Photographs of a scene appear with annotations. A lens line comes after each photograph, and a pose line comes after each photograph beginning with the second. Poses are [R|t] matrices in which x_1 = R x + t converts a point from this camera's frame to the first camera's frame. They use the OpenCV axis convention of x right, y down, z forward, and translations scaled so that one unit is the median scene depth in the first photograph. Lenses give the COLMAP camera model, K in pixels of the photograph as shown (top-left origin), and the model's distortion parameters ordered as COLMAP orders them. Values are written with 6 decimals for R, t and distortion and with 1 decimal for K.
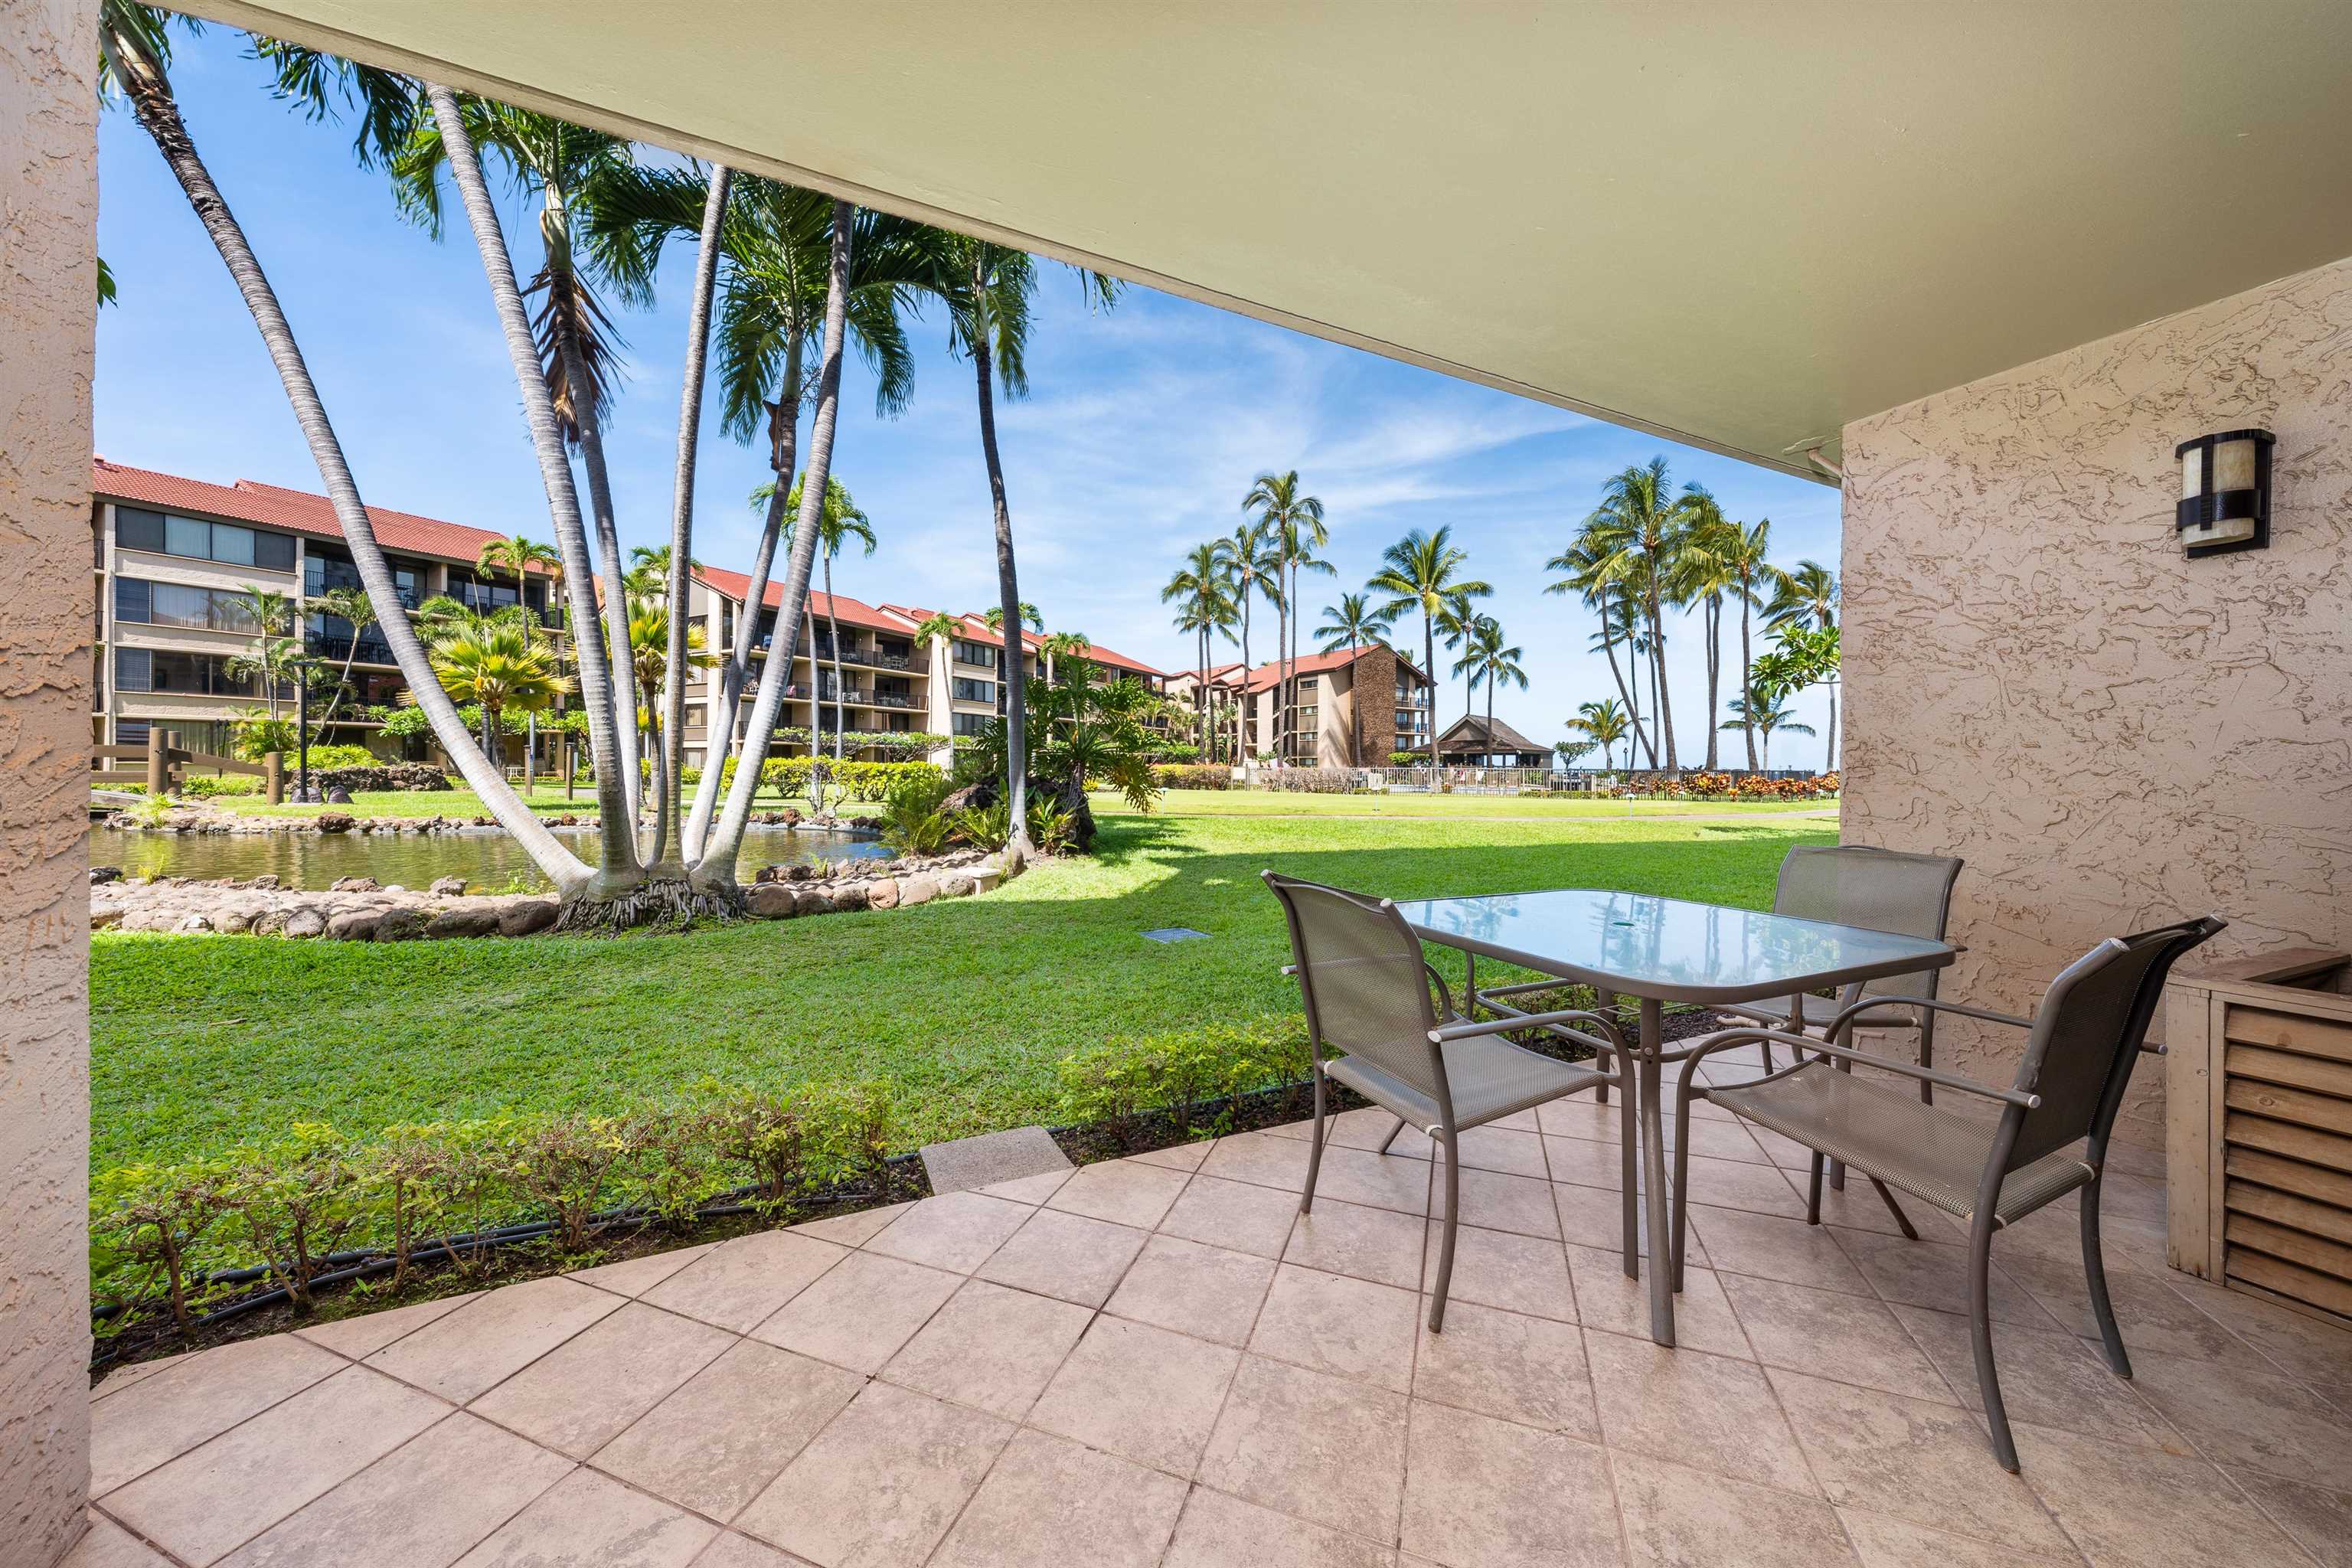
lens RADIAL K [[802.6, 0, 1176.5], [0, 802.6, 769.2], [0, 0, 1]] dist [-0.002389, -0.000066]
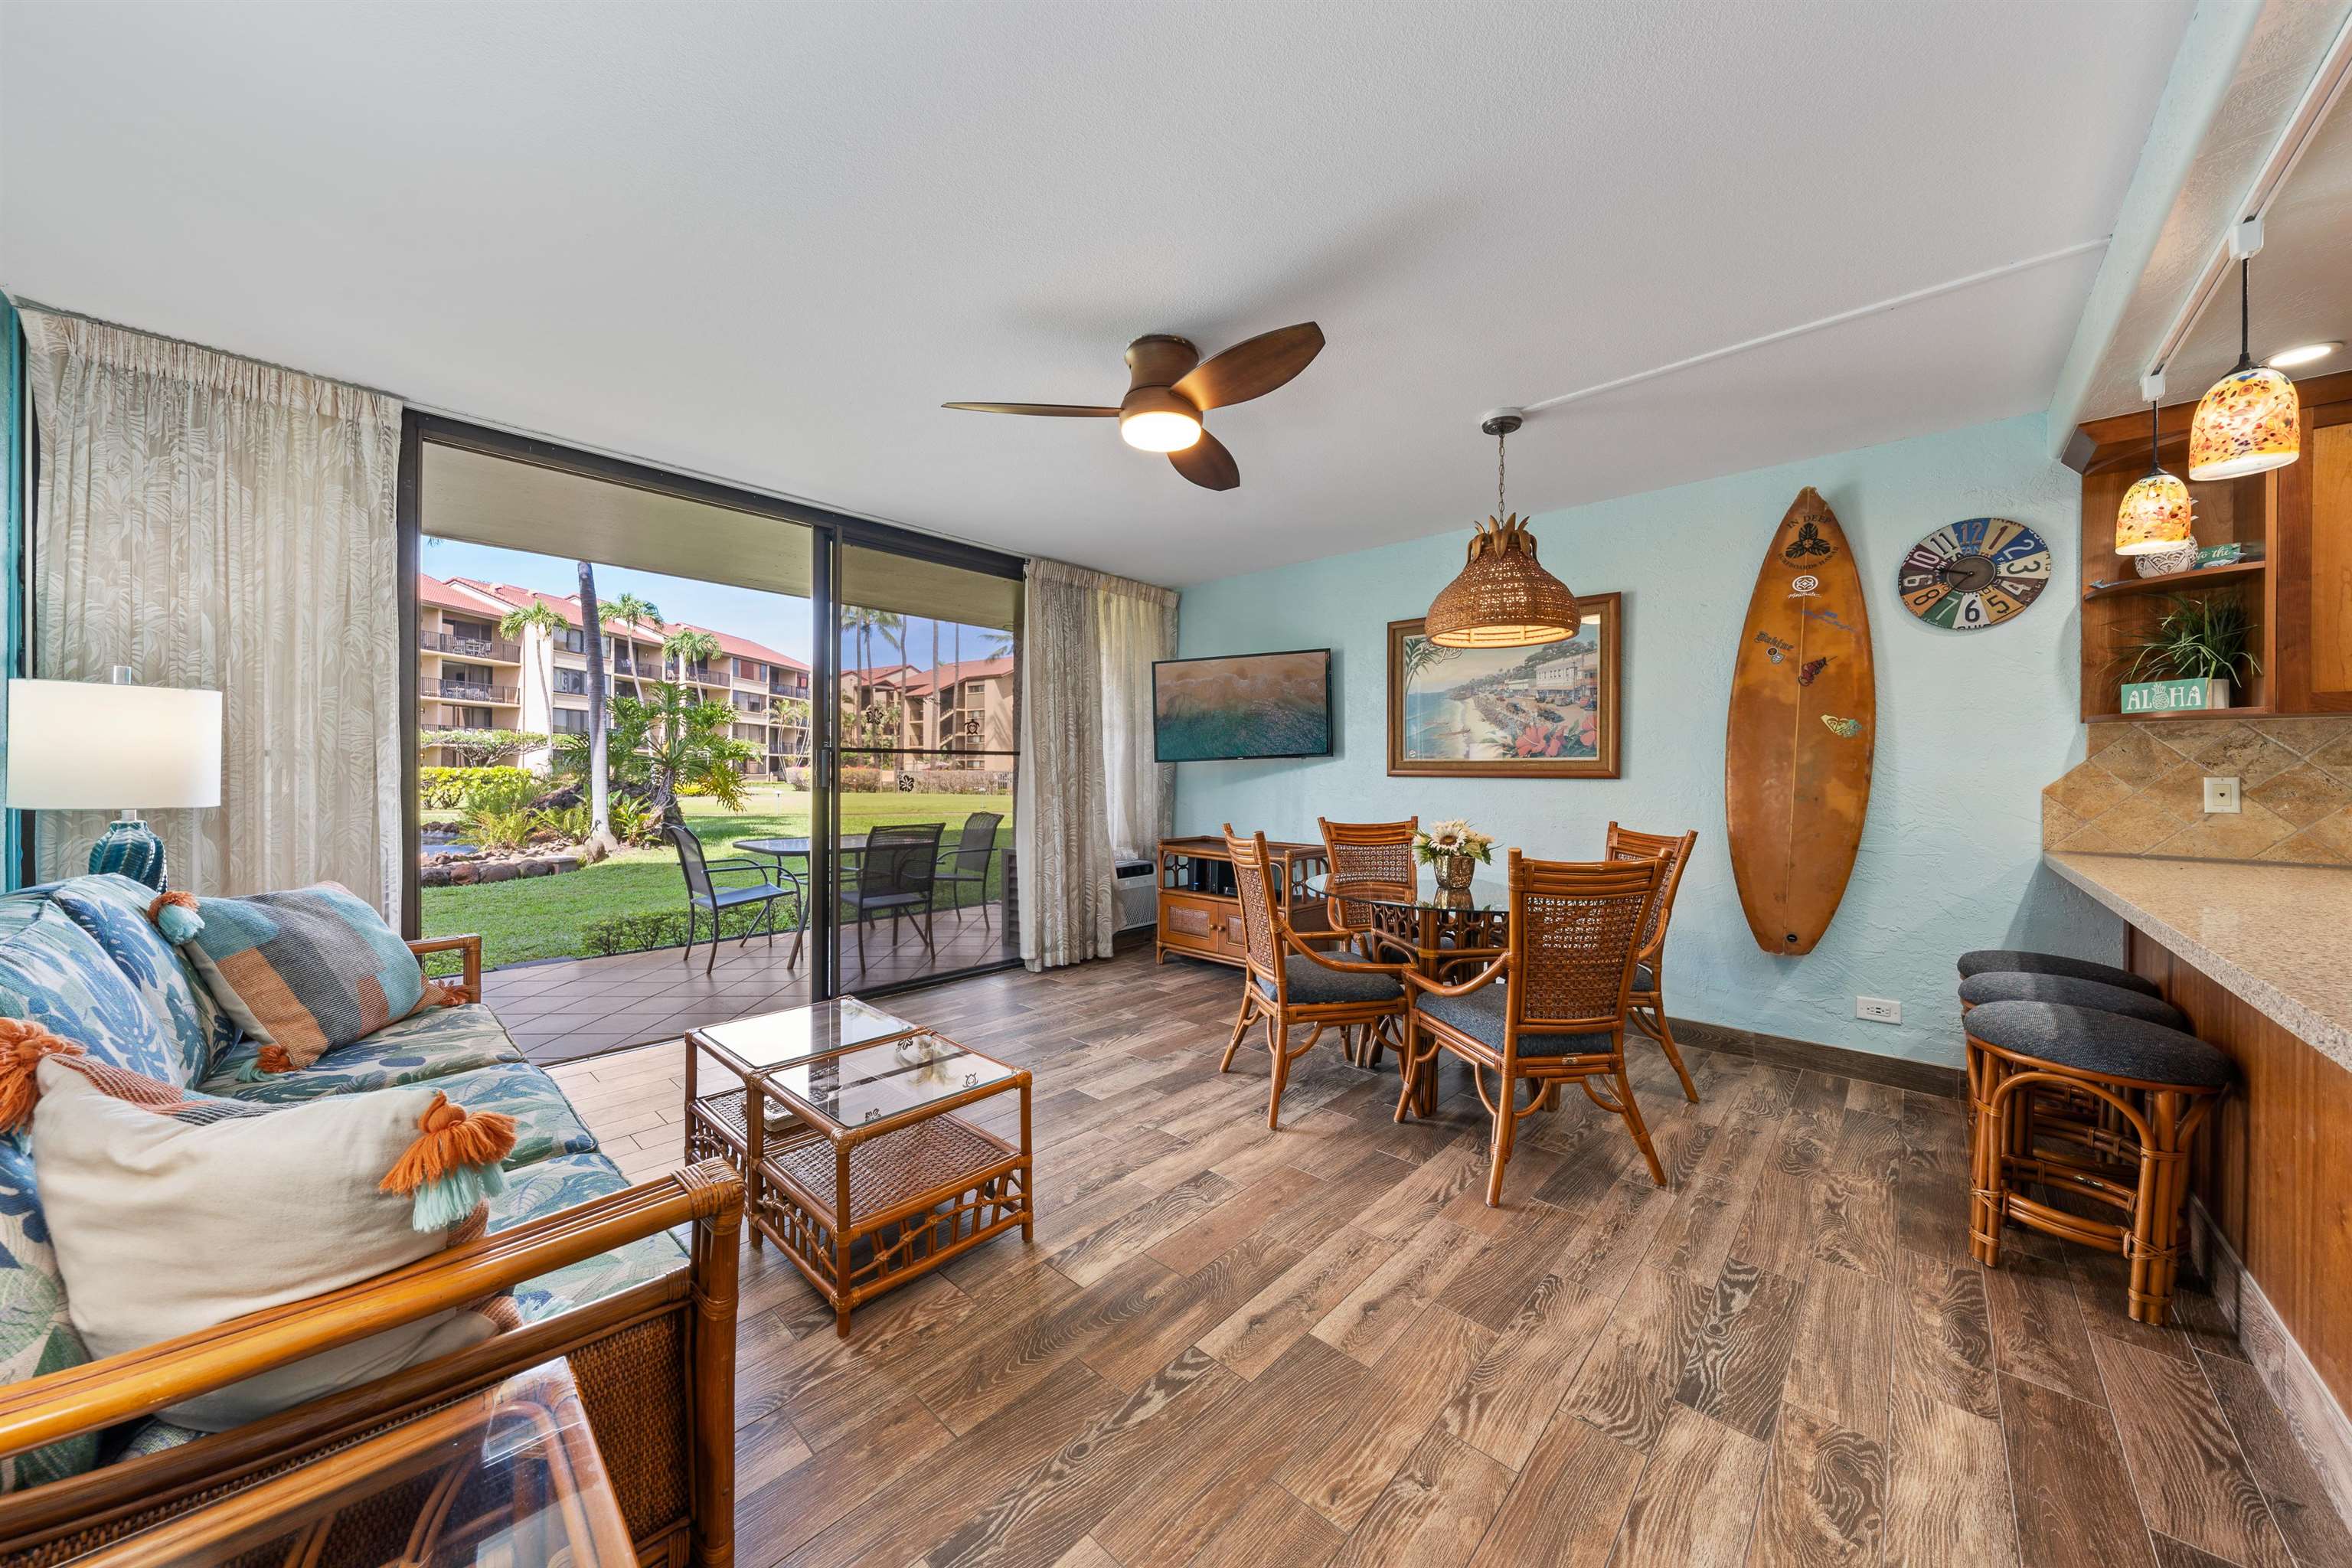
lens RADIAL K [[799.7, 0, 1173.8], [0, 799.7, 773.3], [0, 0, 1]] dist [-0.003664, 0.000069]
pose [[0.926903, -0.002965, 0.375290, 0.056962], [0.001727, 0.999992, 0.003634, -0.002904], [-0.375298, -0.002720, 0.926900, -0.166577]]
